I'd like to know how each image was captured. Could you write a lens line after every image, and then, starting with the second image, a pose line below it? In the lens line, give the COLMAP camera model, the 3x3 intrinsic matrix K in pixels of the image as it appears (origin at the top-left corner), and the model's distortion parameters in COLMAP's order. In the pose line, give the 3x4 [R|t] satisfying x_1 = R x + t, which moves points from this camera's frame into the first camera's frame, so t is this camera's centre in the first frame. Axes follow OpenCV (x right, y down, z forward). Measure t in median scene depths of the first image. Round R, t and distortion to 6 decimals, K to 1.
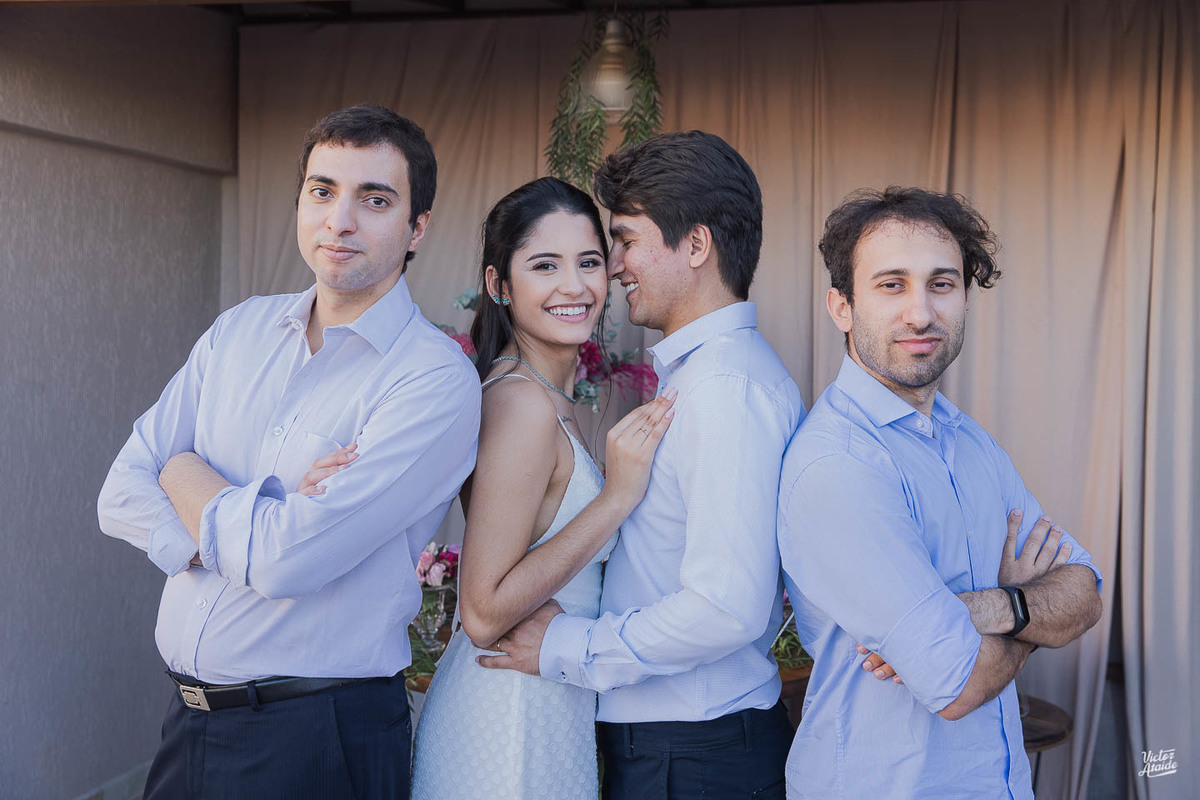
lens RADIAL K [[1351.3, 0, 604.8], [0, 1351.3, 387.1], [0, 0, 1]] dist [0.012601, 0.000000]
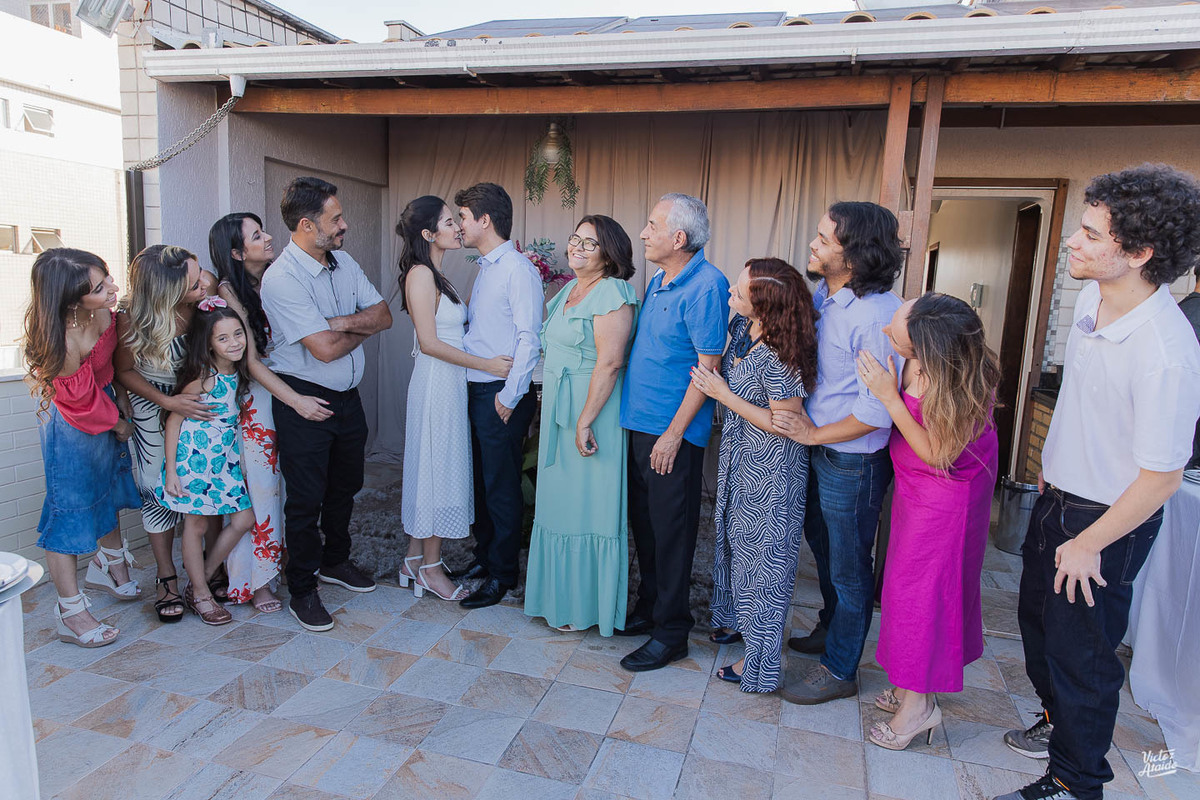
lens RADIAL K [[806.7, 0, 591.1], [0, 806.7, 407.8], [0, 0, 1]] dist [0.001899, 0.000267]
pose [[0.999850, 0.016173, 0.006275, 0.060728], [-0.016829, 0.992066, 0.124586, 0.033331], [-0.004210, -0.124673, 0.992189, -0.369511]]
